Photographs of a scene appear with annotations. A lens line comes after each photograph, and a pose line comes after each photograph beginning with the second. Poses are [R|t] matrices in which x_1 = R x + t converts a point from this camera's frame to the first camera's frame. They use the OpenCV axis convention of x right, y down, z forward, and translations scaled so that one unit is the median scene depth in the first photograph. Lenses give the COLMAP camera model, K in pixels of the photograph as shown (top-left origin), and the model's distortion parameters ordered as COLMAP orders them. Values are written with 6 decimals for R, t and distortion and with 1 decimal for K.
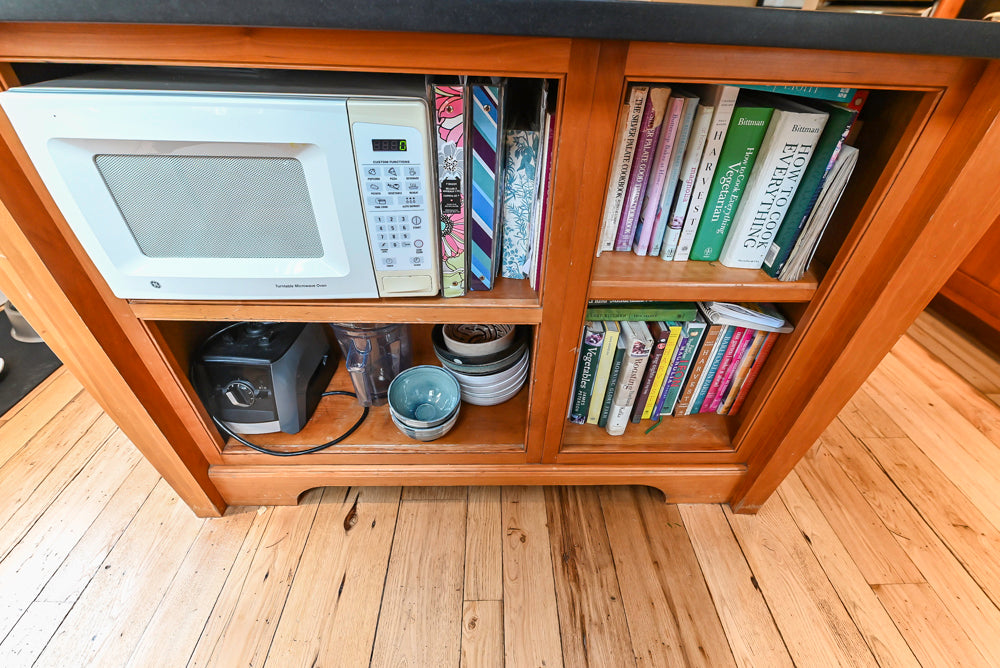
lens RADIAL K [[433.0, 0, 503.1], [0, 433.0, 329.0], [0, 0, 1]] dist [0.003548, -0.007508]
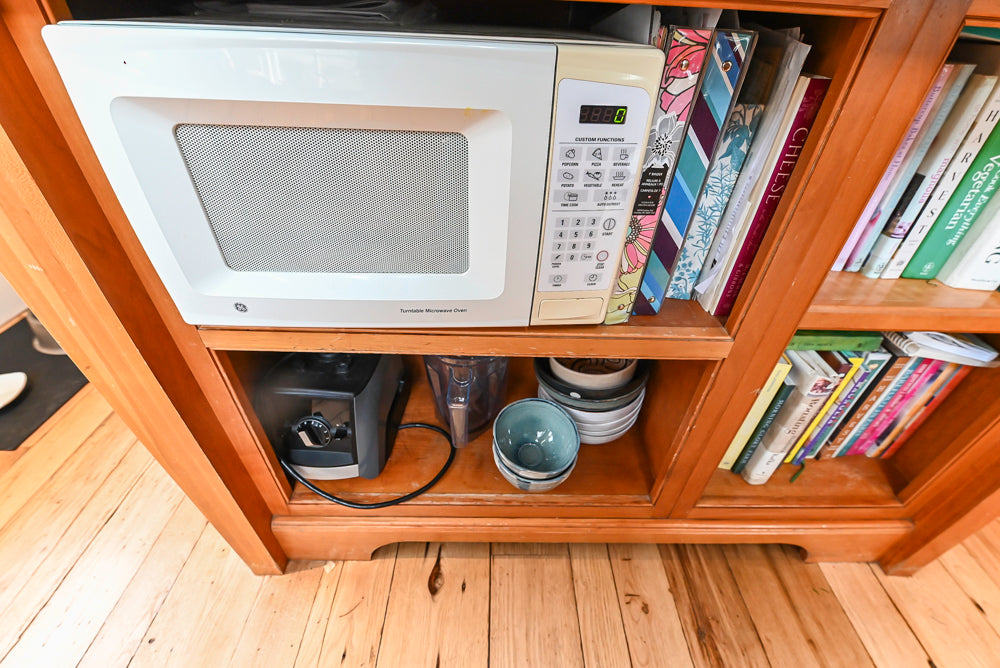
lens RADIAL K [[429.1, 0, 503.1], [0, 429.1, 328.7], [0, 0, 1]] dist [0.002214, -0.008554]
pose [[0.999876, 0.011622, -0.010603, -0.248596], [-0.011665, 0.999924, -0.004043, -0.049138], [0.010555, 0.004167, 0.999936, 0.195135]]
